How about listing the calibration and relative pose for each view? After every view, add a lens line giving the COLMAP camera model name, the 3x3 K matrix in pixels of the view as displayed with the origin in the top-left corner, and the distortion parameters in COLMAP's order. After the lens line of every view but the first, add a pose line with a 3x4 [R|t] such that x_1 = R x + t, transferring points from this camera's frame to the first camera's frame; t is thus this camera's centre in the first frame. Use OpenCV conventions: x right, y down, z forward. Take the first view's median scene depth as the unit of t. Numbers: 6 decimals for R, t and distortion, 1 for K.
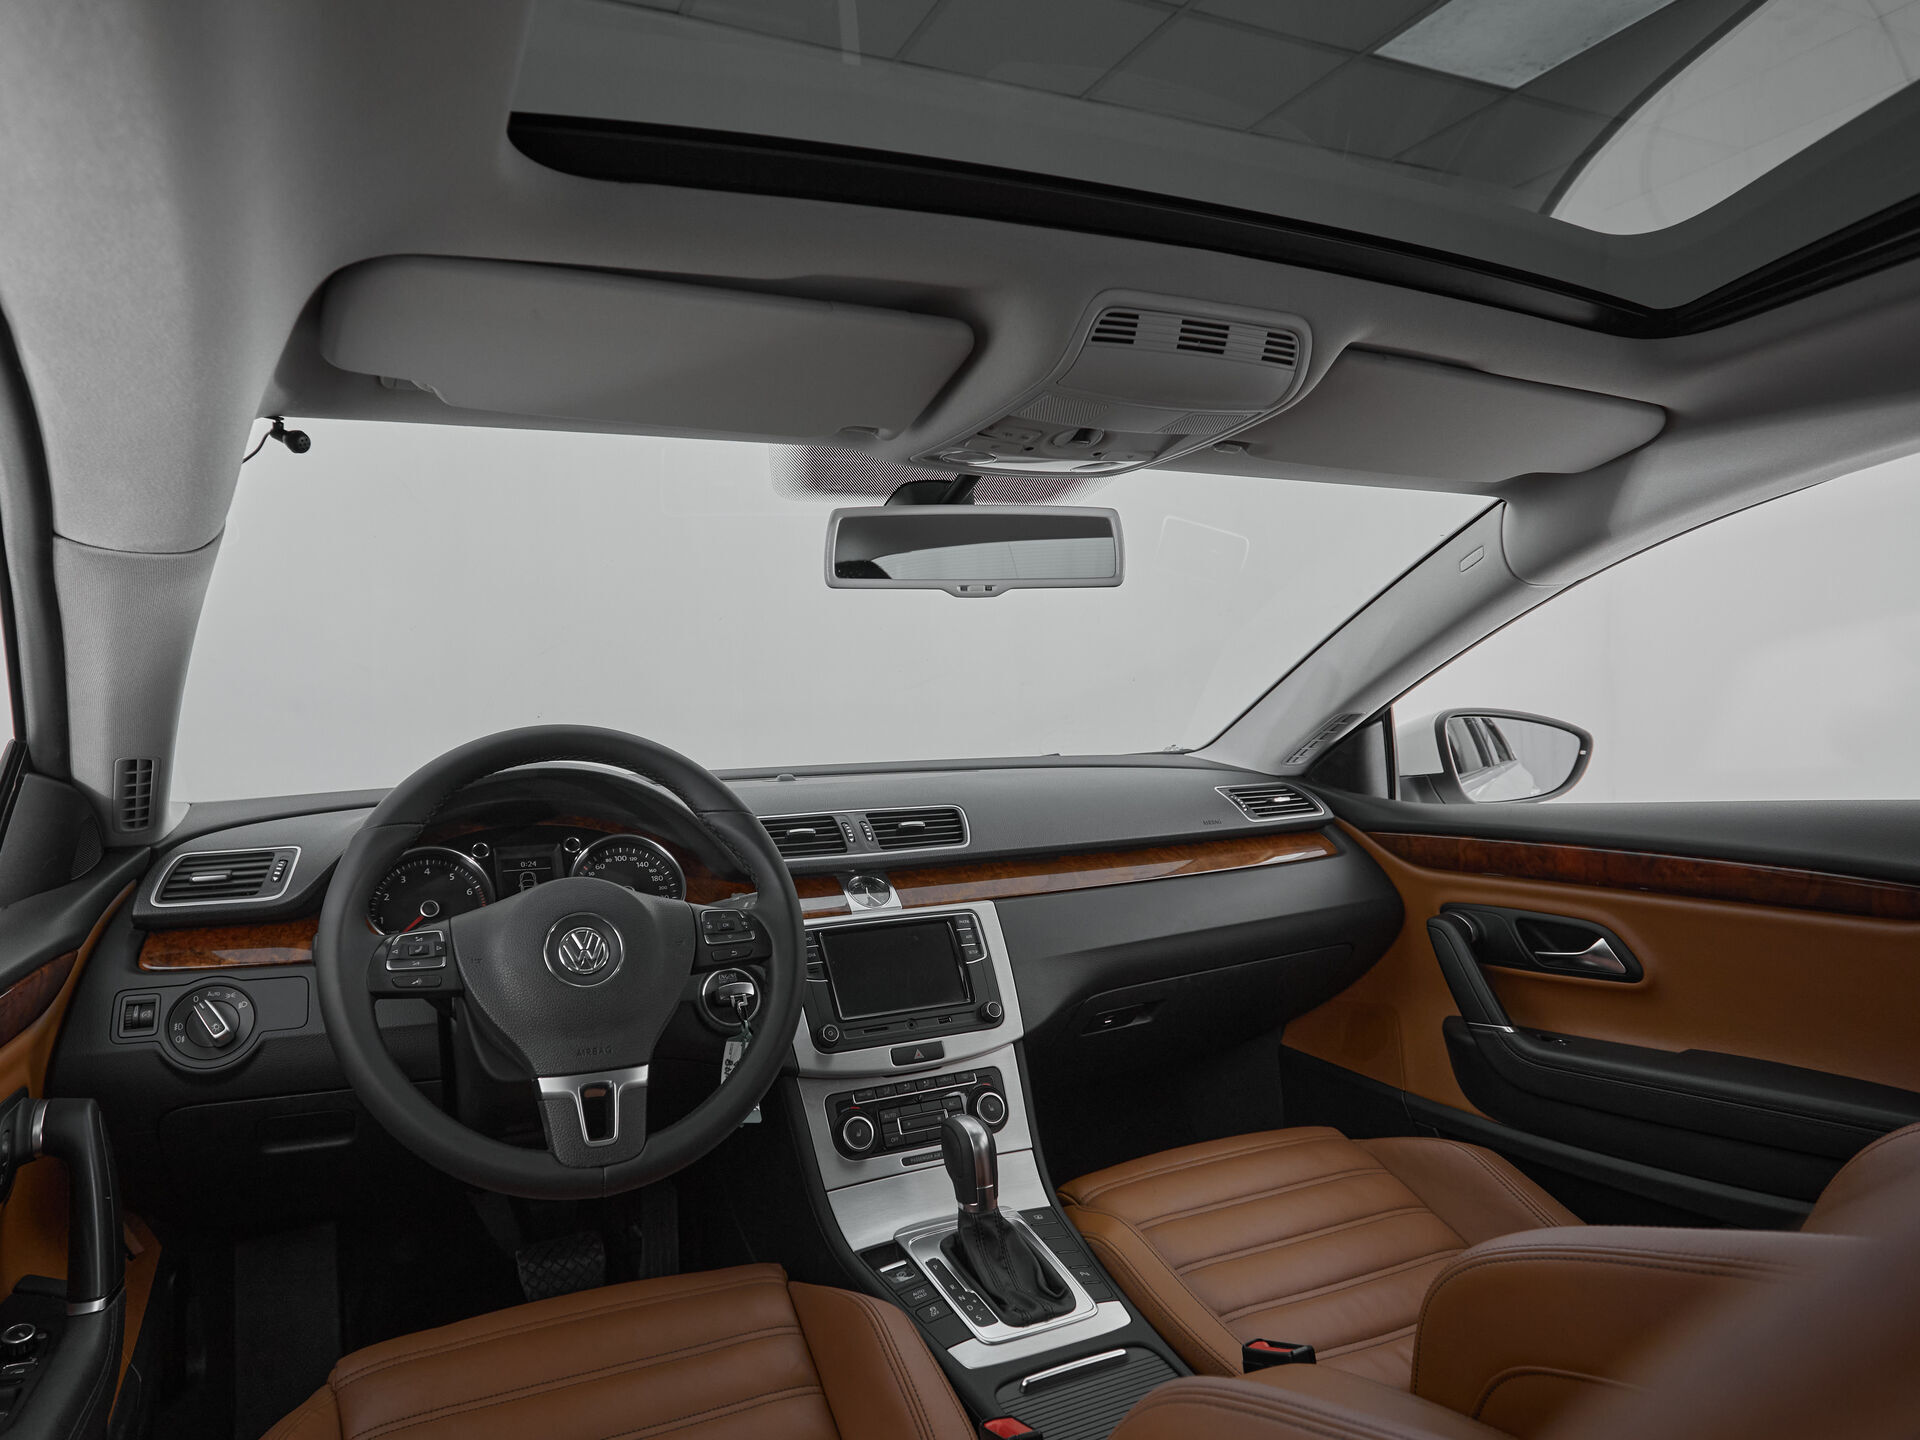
lens RADIAL K [[1318.0, 0, 960.0], [0, 1318.0, 720.0], [0, 0, 1]] dist [0.002071, 0.002728]
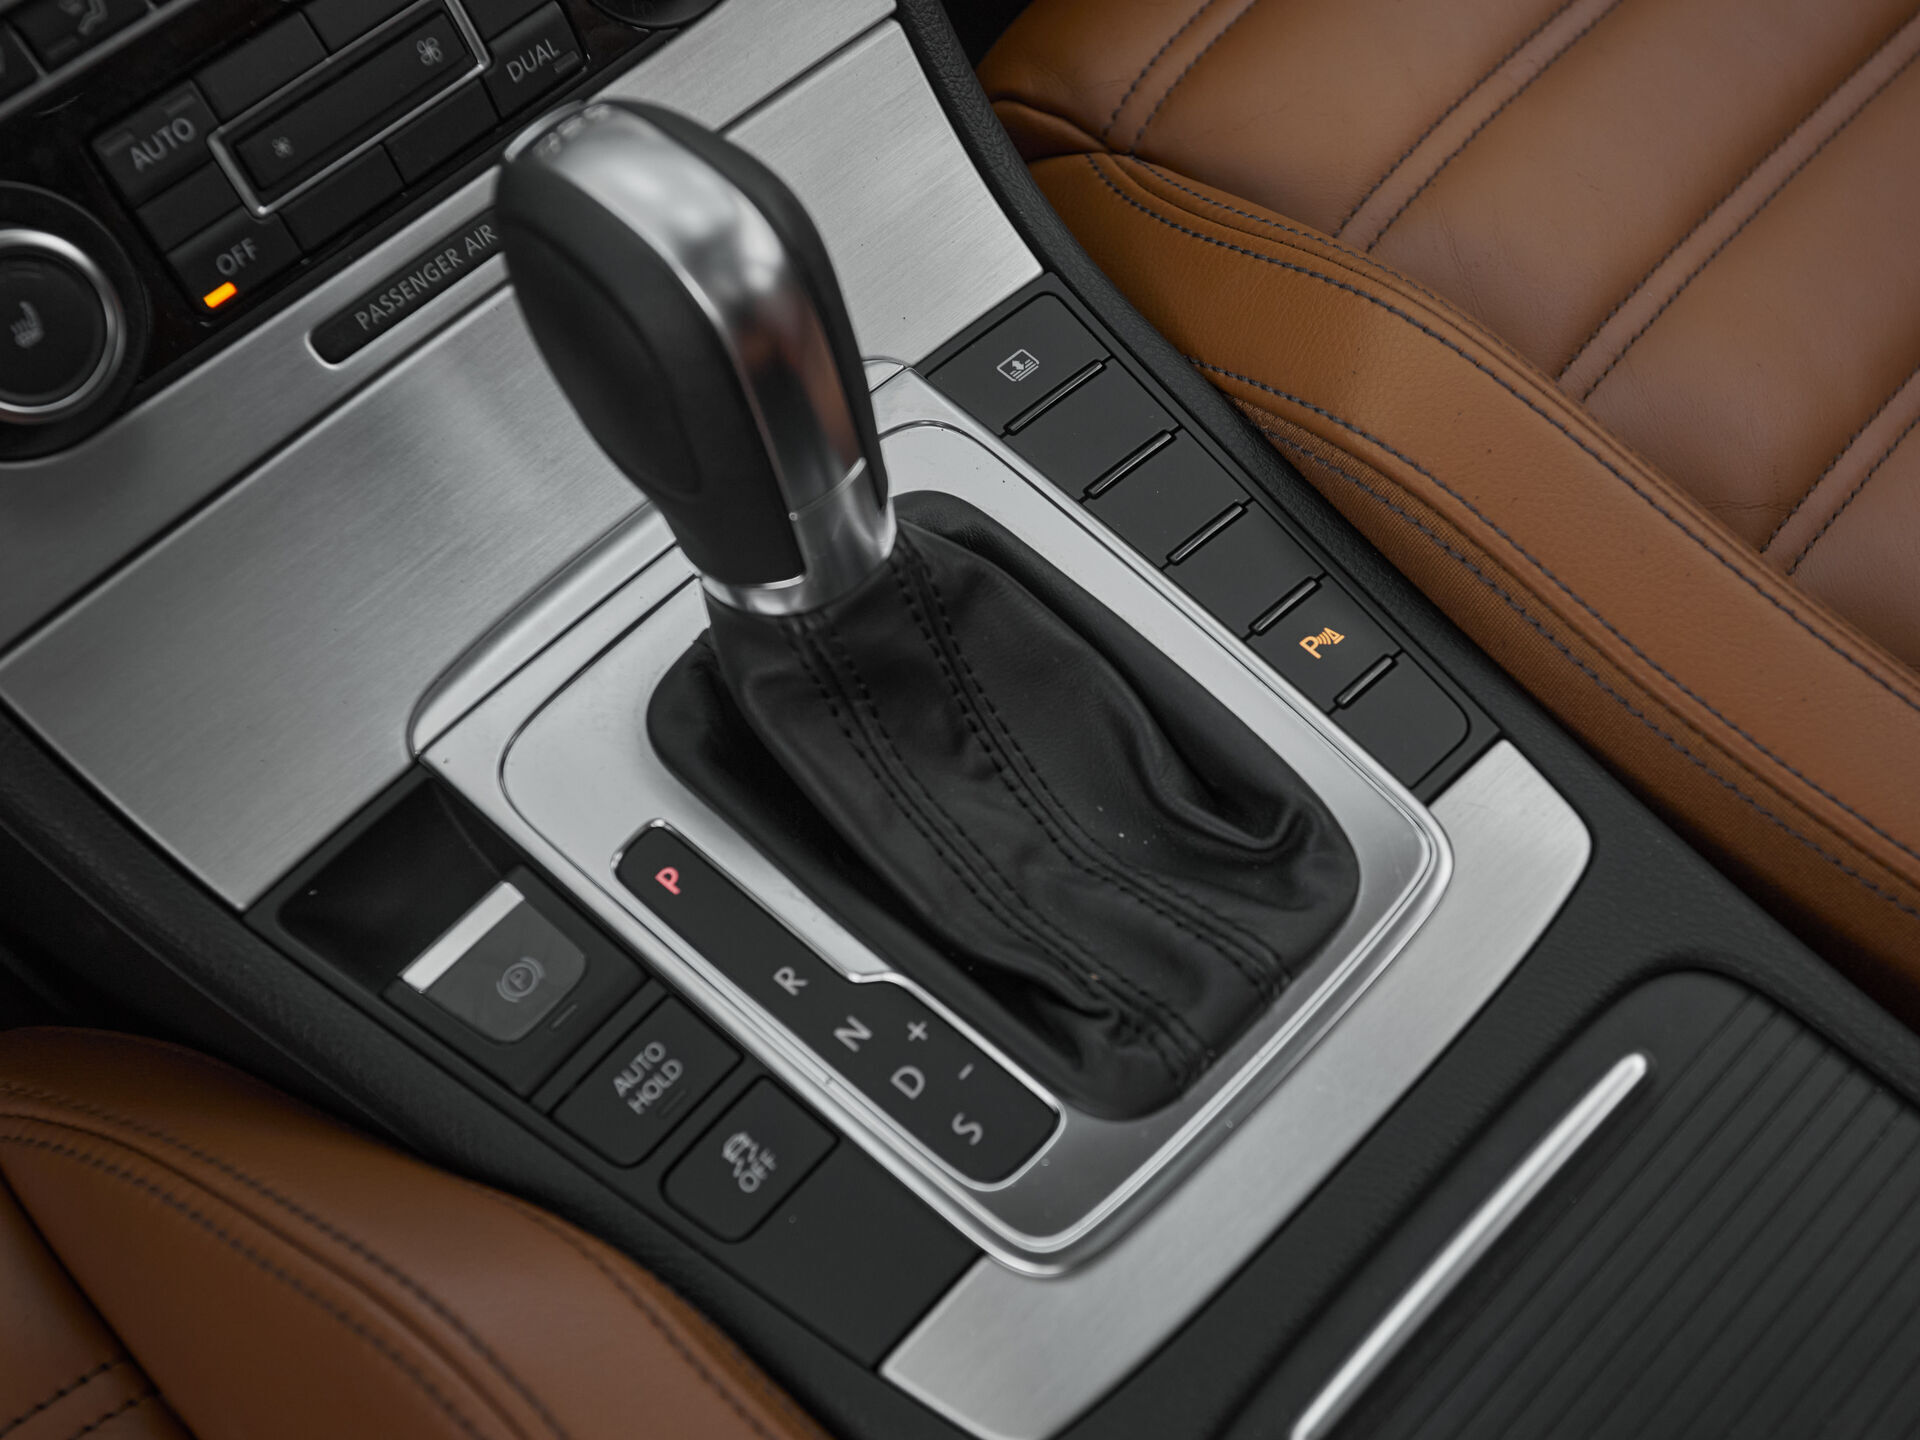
lens RADIAL K [[2124.4, 0, 960.0], [0, 2124.4, 720.0], [0, 0, 1]] dist [0.008295, 0.005737]
pose [[0.951505, -0.287847, 0.108543, -0.003893], [0.090155, 0.598257, 0.796216, 0.128429], [-0.294126, -0.747818, 0.595196, 0.722610]]
